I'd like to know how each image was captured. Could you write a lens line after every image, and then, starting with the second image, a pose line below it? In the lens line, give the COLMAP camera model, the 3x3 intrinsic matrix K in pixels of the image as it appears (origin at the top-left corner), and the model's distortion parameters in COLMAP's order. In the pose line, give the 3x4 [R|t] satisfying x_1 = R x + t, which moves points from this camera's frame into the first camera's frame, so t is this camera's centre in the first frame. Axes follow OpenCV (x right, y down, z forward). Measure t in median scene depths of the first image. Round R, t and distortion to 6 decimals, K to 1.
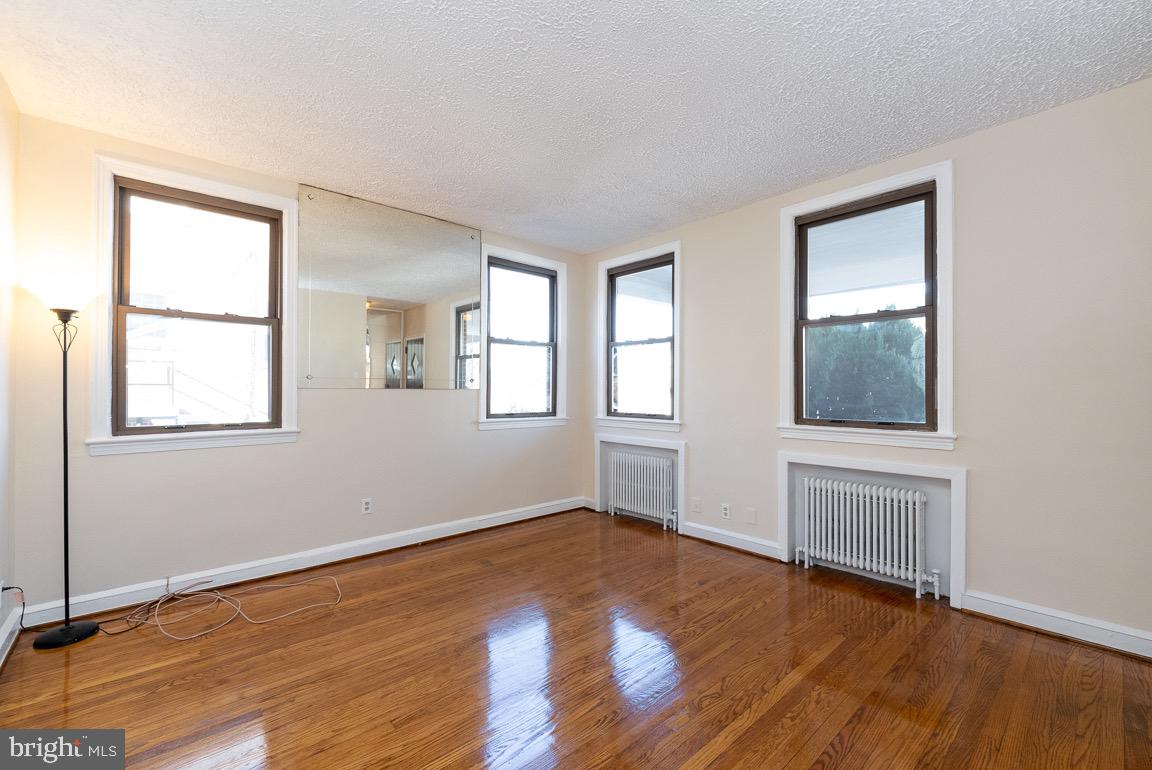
lens RADIAL K [[475.2, 0, 580.4], [0, 475.2, 388.7], [0, 0, 1]] dist [0.023810, -0.002205]
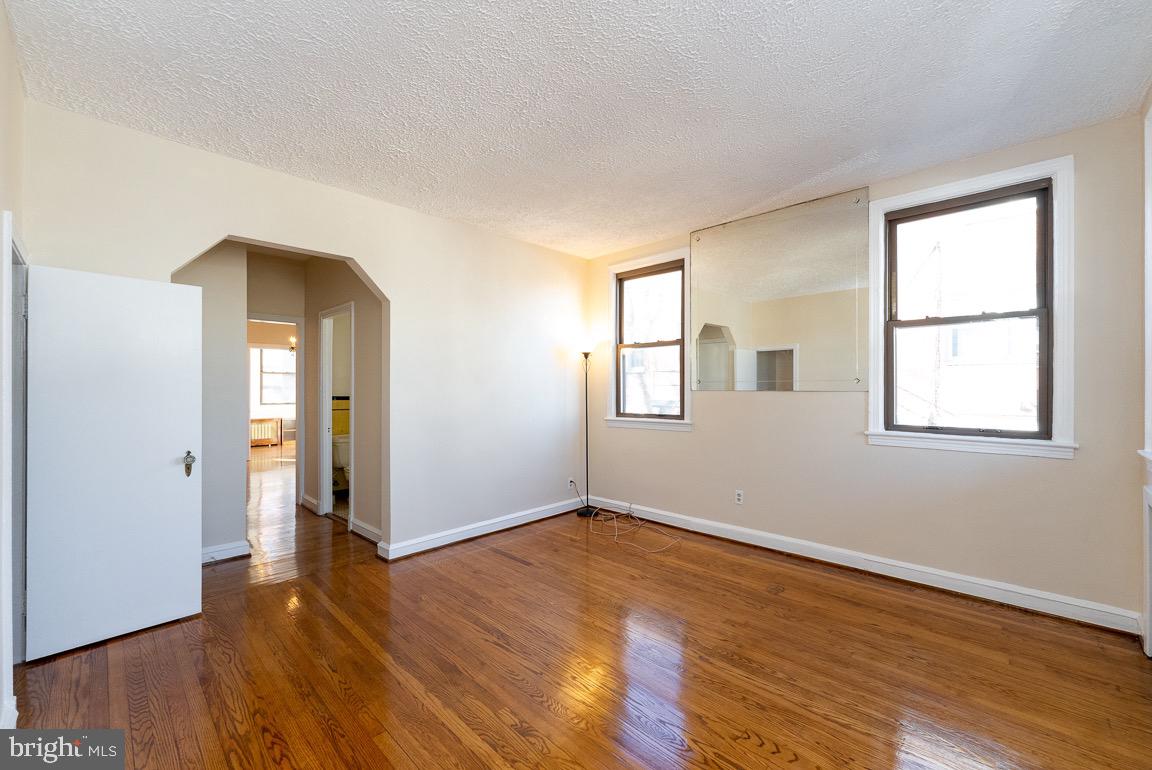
lens RADIAL K [[475.2, 0, 578.6], [0, 475.2, 389.4], [0, 0, 1]] dist [0.023810, -0.002205]
pose [[0.083744, -0.005996, -0.996469, 0.623997], [-0.001054, 0.999981, -0.006105, 0.004555], [0.996487, 0.001562, 0.083736, 0.547436]]
